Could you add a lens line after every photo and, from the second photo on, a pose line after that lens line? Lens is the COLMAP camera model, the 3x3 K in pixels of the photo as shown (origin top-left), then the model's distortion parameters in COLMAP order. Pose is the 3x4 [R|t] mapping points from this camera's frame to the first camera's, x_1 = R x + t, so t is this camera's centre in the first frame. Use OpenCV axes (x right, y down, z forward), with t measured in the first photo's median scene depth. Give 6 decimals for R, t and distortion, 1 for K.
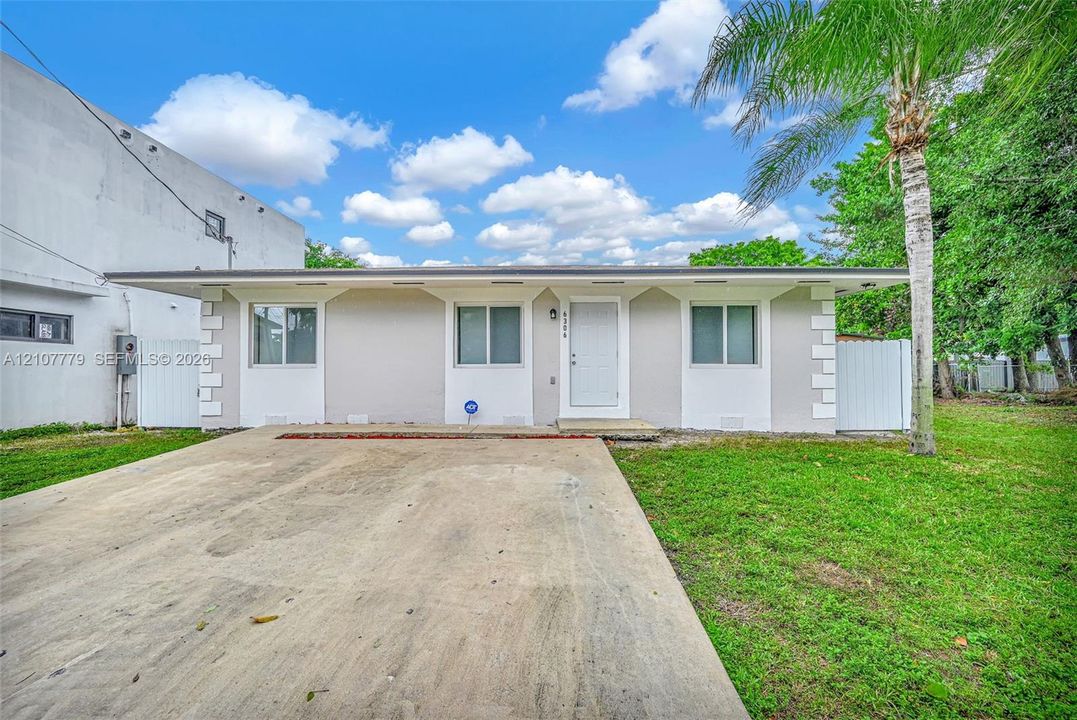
lens RADIAL K [[429.5, 0, 538.5], [0, 429.5, 366.8], [0, 0, 1]] dist [-0.001134, 0.000098]
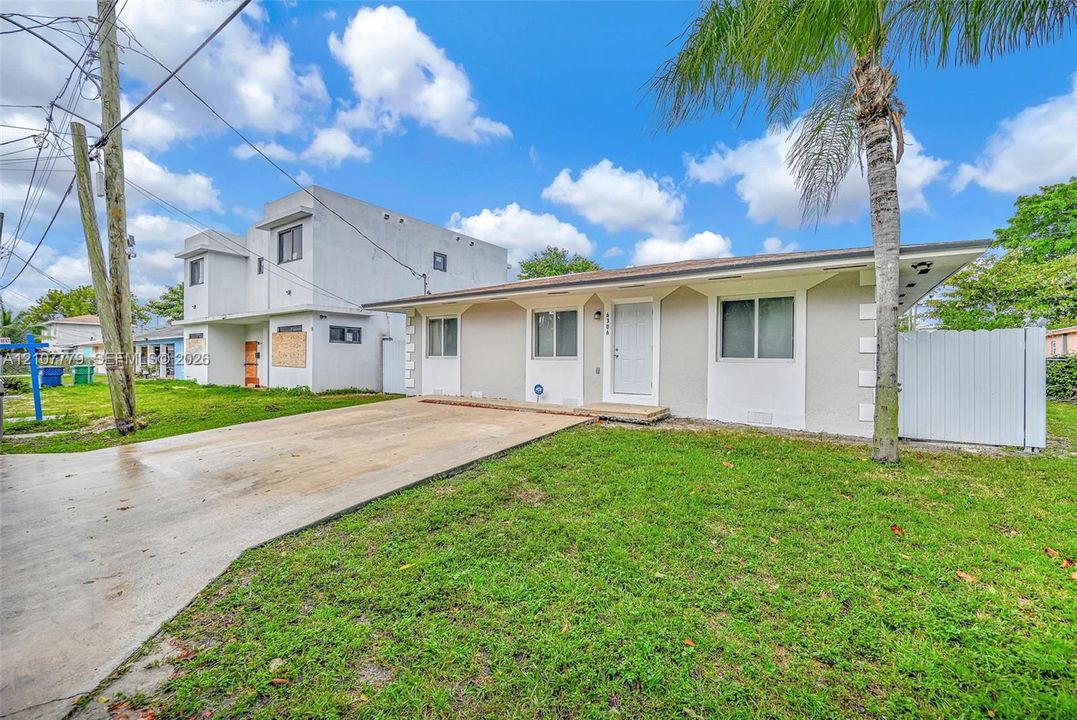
lens RADIAL K [[429.5, 0, 538.5], [0, 429.5, 366.8], [0, 0, 1]] dist [-0.001134, 0.000098]
pose [[0.838551, 0.018505, -0.544508, 0.549112], [-0.005939, 0.999674, 0.024827, -0.007989], [0.544790, -0.017585, 0.838388, -0.099974]]
